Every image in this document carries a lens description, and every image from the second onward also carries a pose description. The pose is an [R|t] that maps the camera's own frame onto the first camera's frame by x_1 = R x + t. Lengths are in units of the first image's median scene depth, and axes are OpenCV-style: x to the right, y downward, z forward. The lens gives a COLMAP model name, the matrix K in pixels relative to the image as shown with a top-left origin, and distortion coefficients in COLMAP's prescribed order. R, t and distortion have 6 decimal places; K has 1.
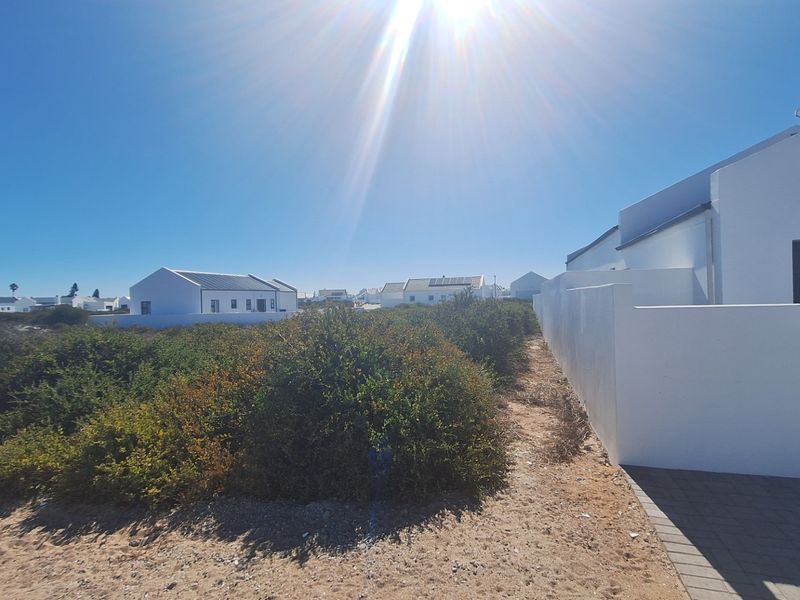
lens RADIAL K [[416.8, 0, 399.0], [0, 416.8, 298.8], [0, 0, 1]] dist [0.000582, -0.001353]
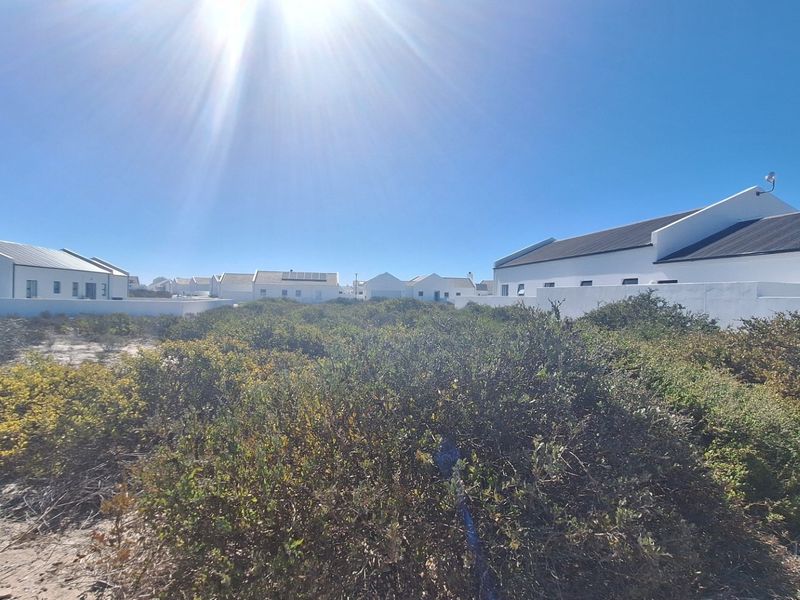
lens RADIAL K [[416.8, 0, 401.8], [0, 416.8, 301.5], [0, 0, 1]] dist [0.000582, -0.001353]
pose [[0.896756, 0.043160, 0.440415, -0.149332], [-0.048956, 0.998799, 0.001802, 0.005411], [-0.439809, -0.023177, 0.897792, 0.054229]]
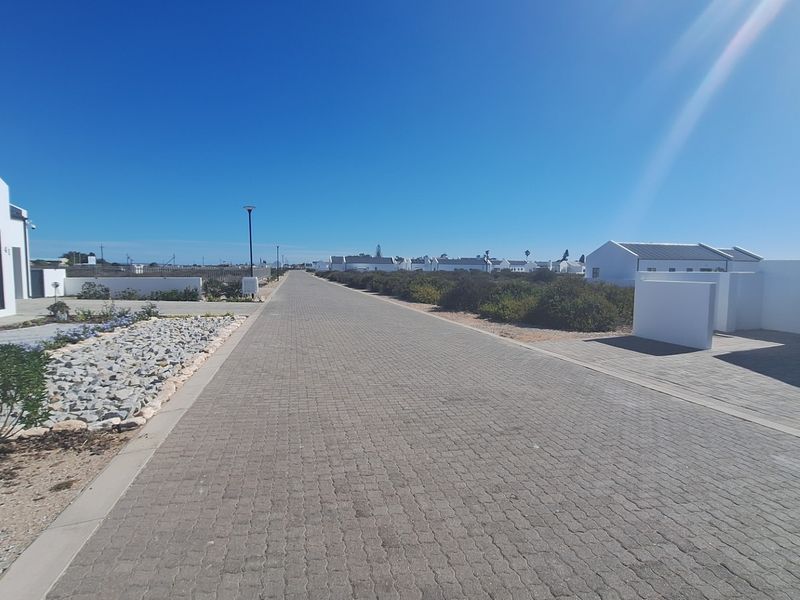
lens RADIAL K [[416.8, 0, 398.4], [0, 416.8, 301.0], [0, 0, 1]] dist [0.000582, -0.001353]
pose [[0.496955, 0.097056, -0.862332, 0.173079], [-0.019183, 0.994712, 0.100900, -0.007892], [0.867564, -0.033600, 0.496189, -0.142683]]
